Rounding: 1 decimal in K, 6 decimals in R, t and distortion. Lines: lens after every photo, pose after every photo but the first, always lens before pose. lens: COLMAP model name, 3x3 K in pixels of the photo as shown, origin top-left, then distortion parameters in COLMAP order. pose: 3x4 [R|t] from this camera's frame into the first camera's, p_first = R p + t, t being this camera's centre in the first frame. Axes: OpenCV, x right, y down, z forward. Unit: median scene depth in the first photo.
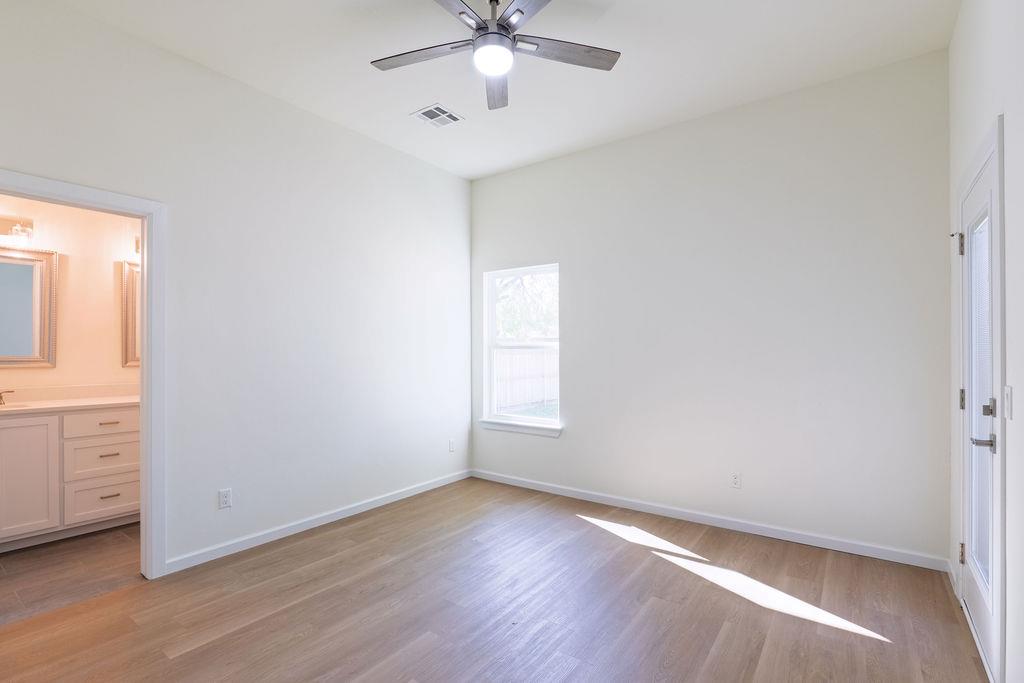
lens RADIAL K [[482.2, 0, 493.0], [0, 482.2, 352.5], [0, 0, 1]] dist [-0.003954, -0.000560]
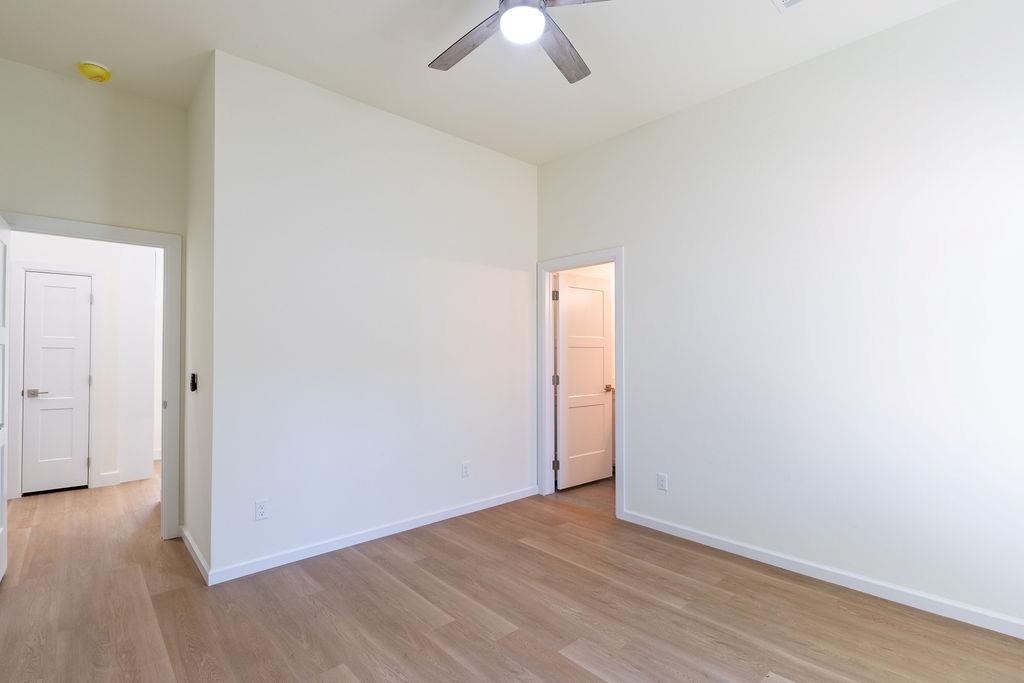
lens RADIAL K [[474.5, 0, 504.4], [0, 474.5, 342.0], [0, 0, 1]] dist [-0.004015, -0.000246]
pose [[-0.173660, -0.015771, -0.984679, 0.661473], [-0.001994, 0.999875, -0.015663, -0.014377], [0.984804, -0.000756, -0.173670, 0.856588]]
